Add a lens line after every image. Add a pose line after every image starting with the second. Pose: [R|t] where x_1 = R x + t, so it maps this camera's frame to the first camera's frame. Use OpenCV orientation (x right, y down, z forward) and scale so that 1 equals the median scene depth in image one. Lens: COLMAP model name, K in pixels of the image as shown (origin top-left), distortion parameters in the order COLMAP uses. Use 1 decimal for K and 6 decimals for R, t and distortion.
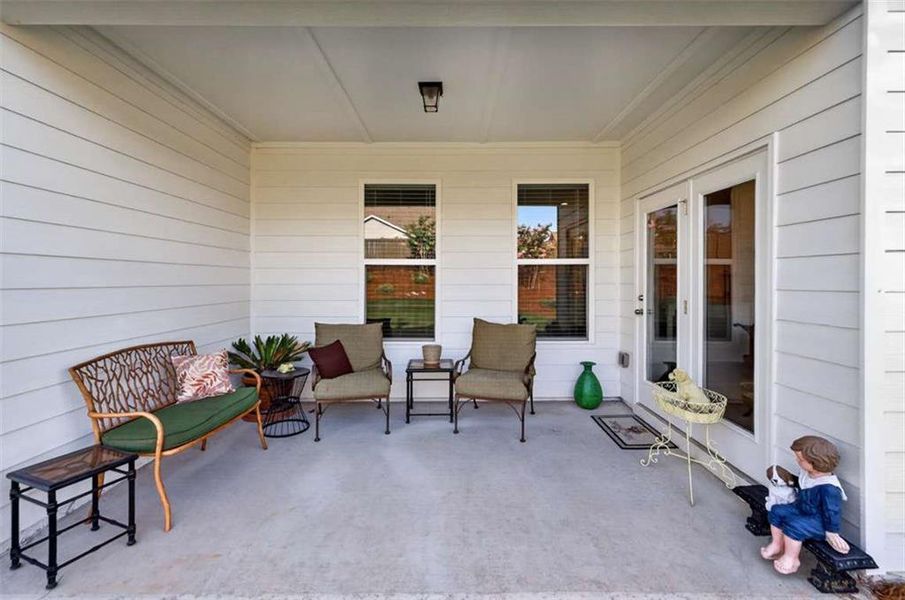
lens RADIAL K [[414.1, 0, 462.7], [0, 414.1, 283.2], [0, 0, 1]] dist [-0.000196, 0.000825]
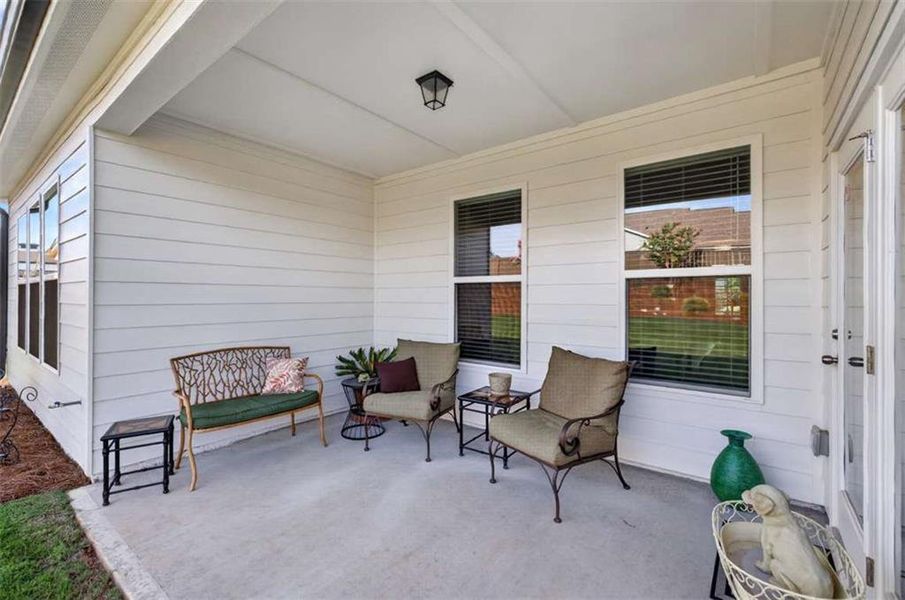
lens RADIAL K [[394.5, 0, 451.6], [0, 394.5, 296.7], [0, 0, 1]] dist [0.003565, 0.000783]
pose [[0.772988, 0.000624, -0.634420, 0.523672], [-0.004318, 0.999982, -0.004278, -0.011354], [0.634406, 0.006047, 0.772977, 0.401594]]
